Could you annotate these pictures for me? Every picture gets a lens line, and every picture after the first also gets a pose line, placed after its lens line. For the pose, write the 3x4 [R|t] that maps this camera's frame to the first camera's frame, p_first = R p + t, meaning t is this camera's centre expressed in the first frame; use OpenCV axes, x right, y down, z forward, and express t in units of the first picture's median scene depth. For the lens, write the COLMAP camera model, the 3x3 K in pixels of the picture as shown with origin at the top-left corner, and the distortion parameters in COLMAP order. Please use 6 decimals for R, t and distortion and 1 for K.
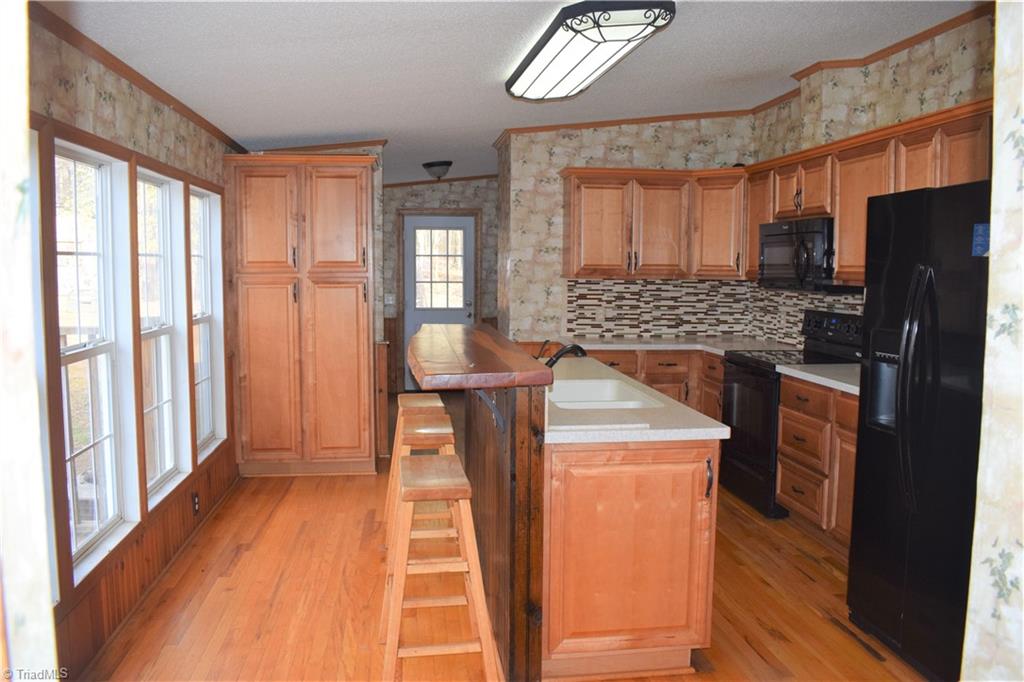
lens RADIAL K [[791.7, 0, 506.4], [0, 791.7, 345.0], [0, 0, 1]] dist [-0.092655, 0.001760]
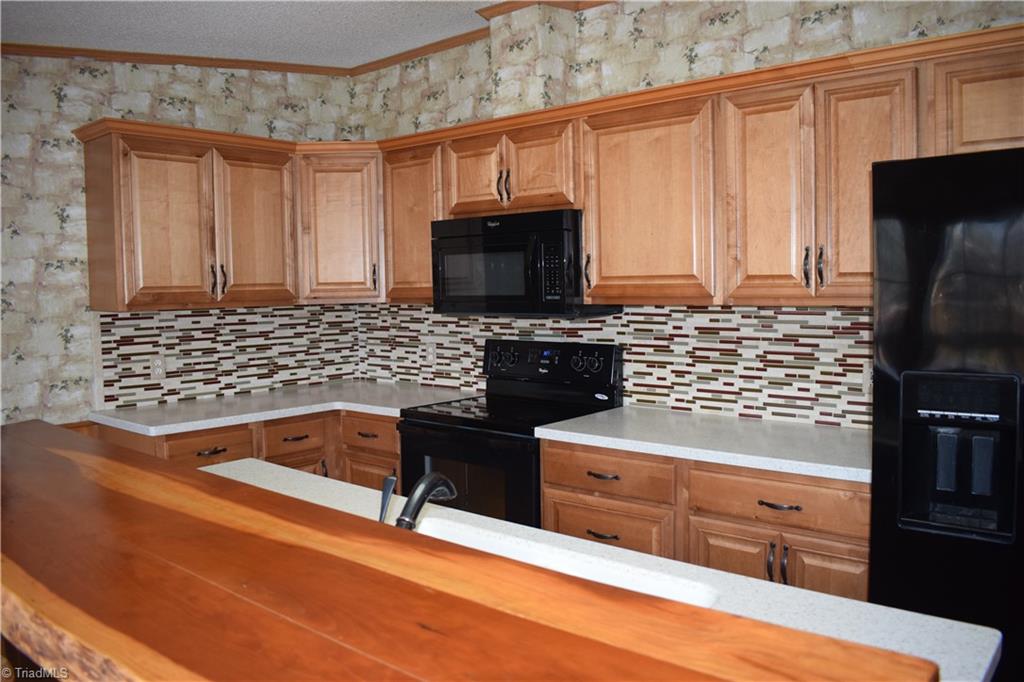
lens RADIAL K [[791.7, 0, 506.4], [0, 791.7, 345.0], [0, 0, 1]] dist [-0.092655, 0.001760]
pose [[0.735437, -0.069266, 0.674044, -0.089757], [0.086854, 0.996192, 0.007606, -0.038131], [-0.672004, 0.052950, 0.738652, 0.379241]]
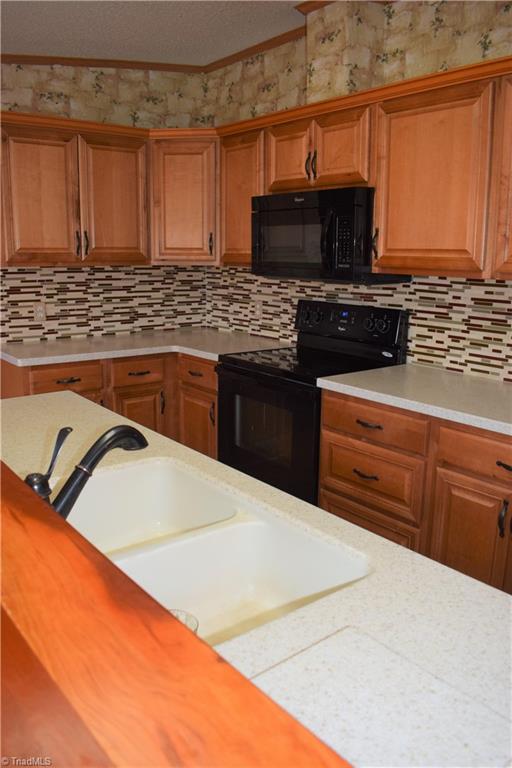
lens RADIAL K [[610.2, 0, 256.0], [0, 610.2, 384.0], [0, 0, 1]] dist [-0.090514, 0.008792]
pose [[0.852335, -0.106345, 0.512071, -0.012581], [0.045060, 0.990400, 0.130680, -0.037359], [-0.521052, -0.088309, 0.848944, 0.381158]]
